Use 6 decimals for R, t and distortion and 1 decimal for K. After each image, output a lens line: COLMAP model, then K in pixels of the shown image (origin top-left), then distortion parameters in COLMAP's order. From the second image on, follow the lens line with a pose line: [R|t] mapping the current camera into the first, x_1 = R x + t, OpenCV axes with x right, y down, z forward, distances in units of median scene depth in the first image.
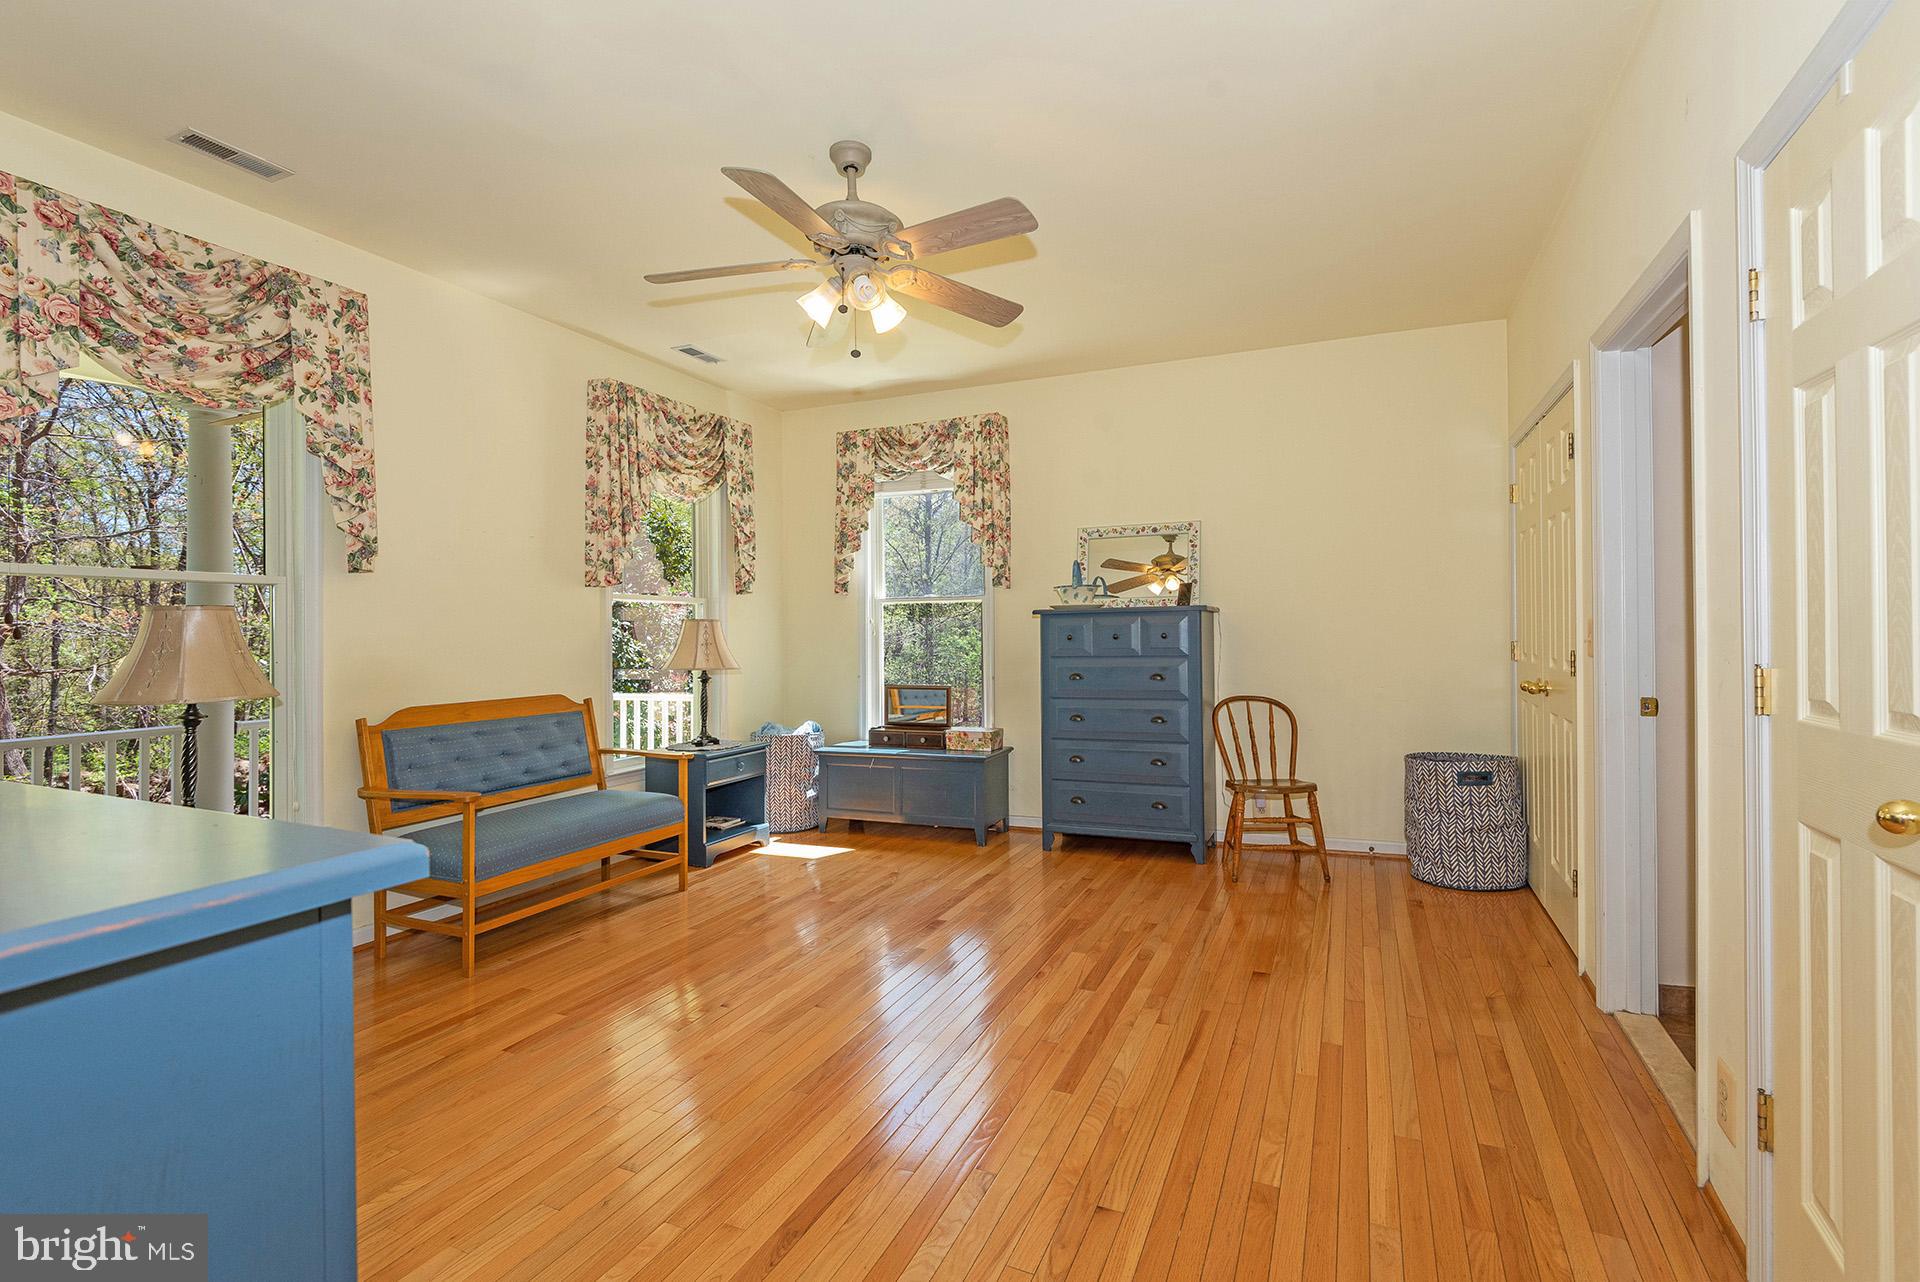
lens RADIAL K [[887.7, 0, 960.0], [0, 887.7, 641.0], [0, 0, 1]] dist [0.036233, -0.025860]
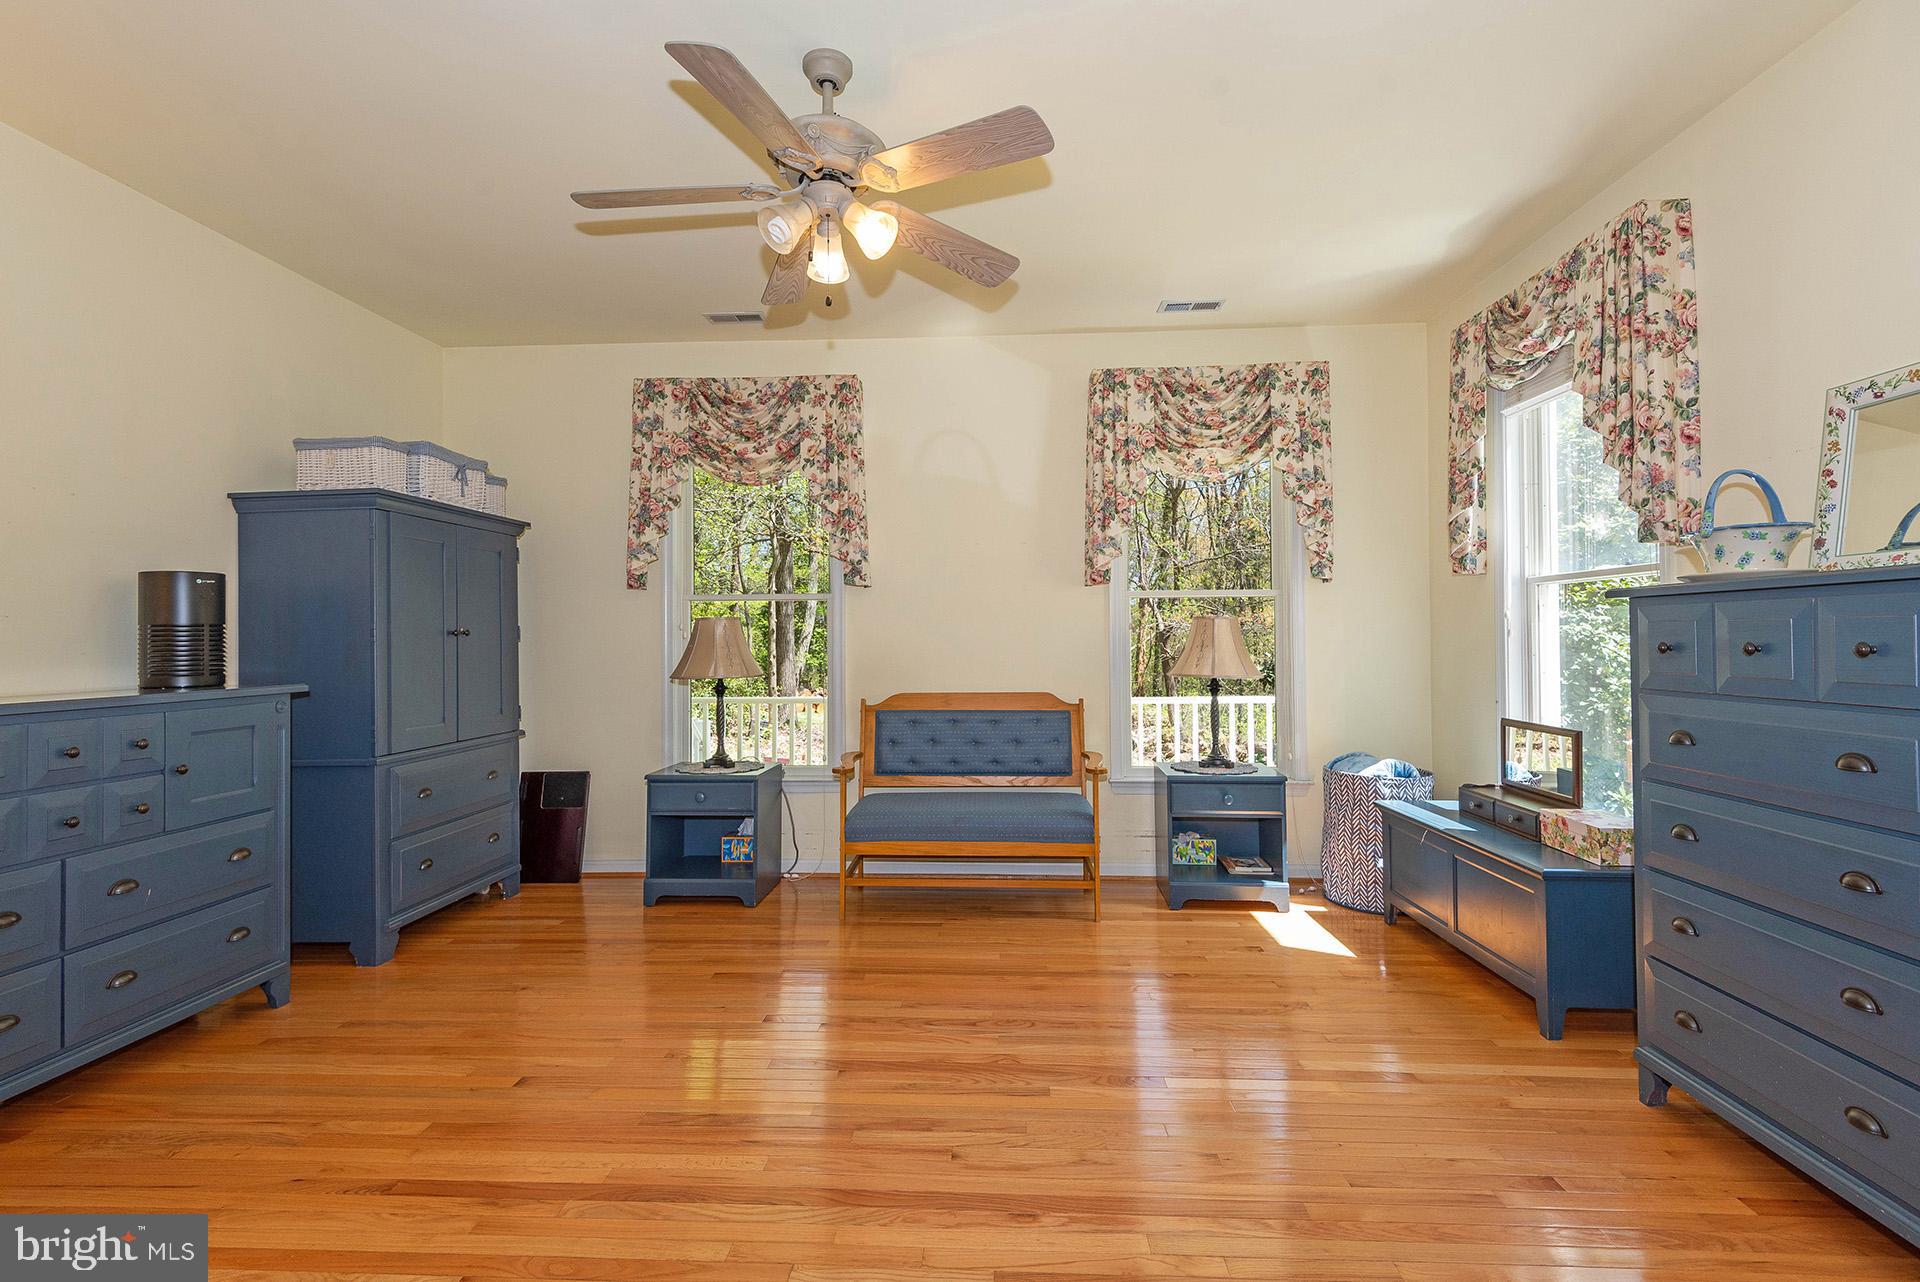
lens RADIAL K [[876.9, 0, 951.0], [0, 876.9, 627.7], [0, 0, 1]] dist [0.034572, -0.012106]
pose [[0.336676, 0.000174, -0.941620, 0.440692], [-0.005508, 0.999983, -0.001784, -0.012010], [0.941604, 0.005787, 0.336672, 0.524836]]
